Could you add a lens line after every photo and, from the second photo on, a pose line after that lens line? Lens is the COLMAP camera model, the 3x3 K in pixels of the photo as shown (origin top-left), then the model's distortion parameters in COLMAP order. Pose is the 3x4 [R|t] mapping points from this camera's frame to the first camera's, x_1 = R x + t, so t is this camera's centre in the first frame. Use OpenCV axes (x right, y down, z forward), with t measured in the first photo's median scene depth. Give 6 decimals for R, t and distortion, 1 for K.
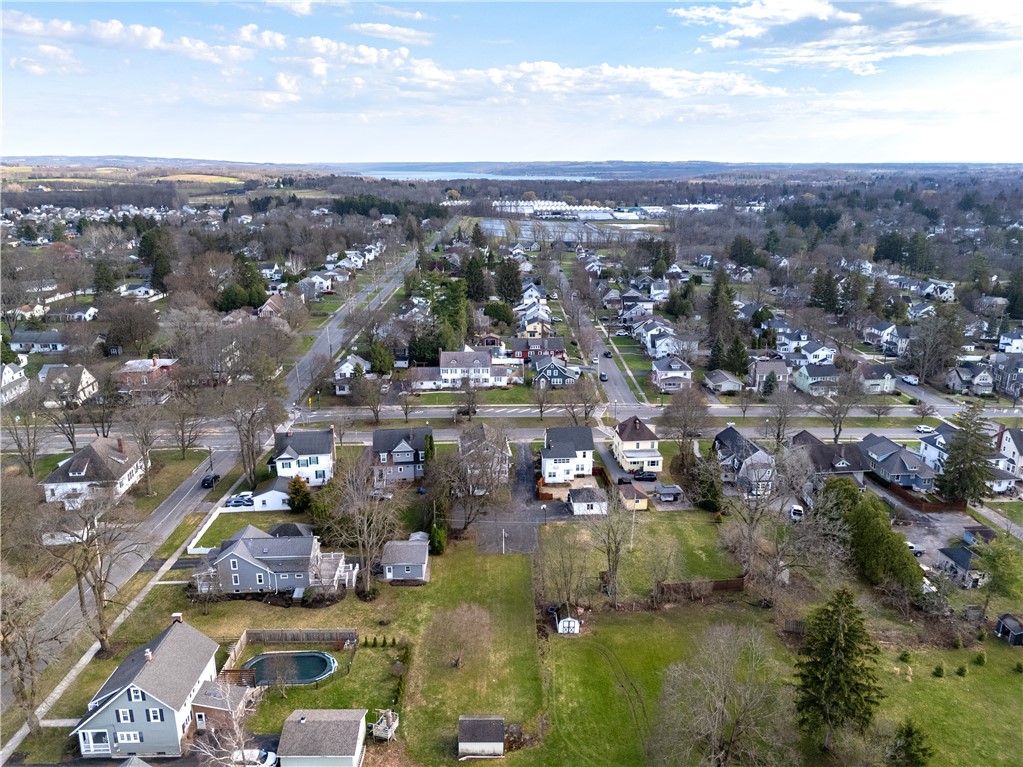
lens RADIAL K [[757.7, 0, 511.5], [0, 757.7, 383.5], [0, 0, 1]] dist [0.032240, -0.004765]
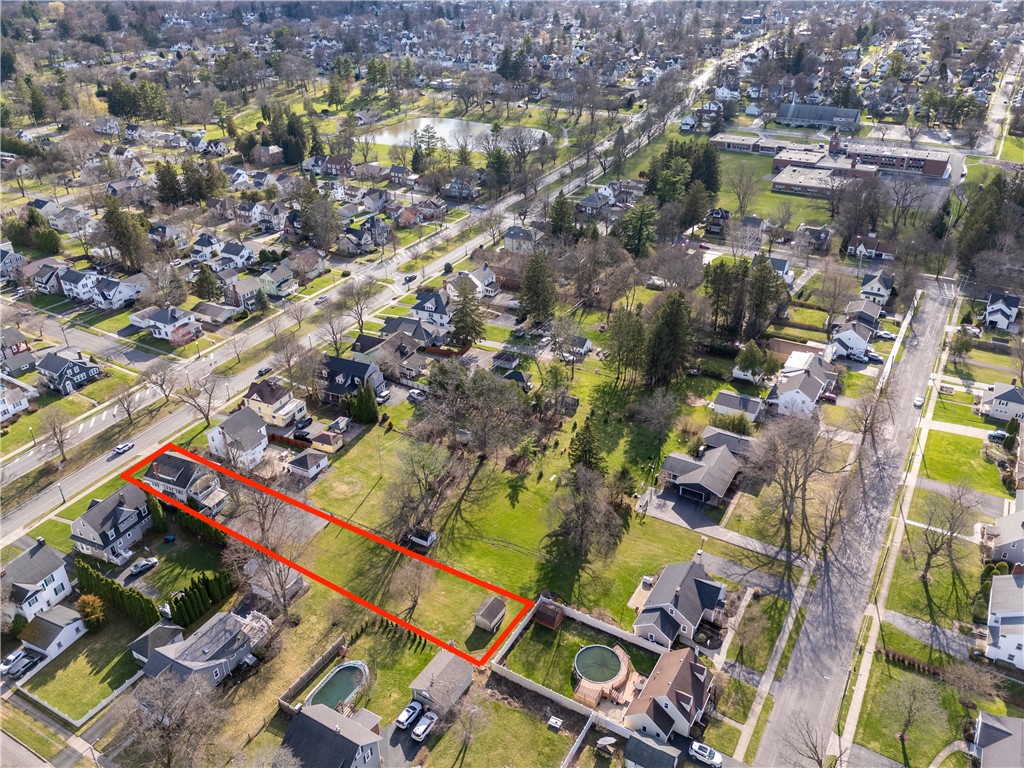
lens RADIAL K [[758.4, 0, 512.0], [0, 758.4, 384.0], [0, 0, 1]] dist [0.032240, -0.004765]
pose [[0.524704, -0.439320, 0.729167, -0.497579], [0.255498, 0.898330, 0.357386, -0.276414], [-0.812039, -0.001221, 0.583602, 0.008726]]
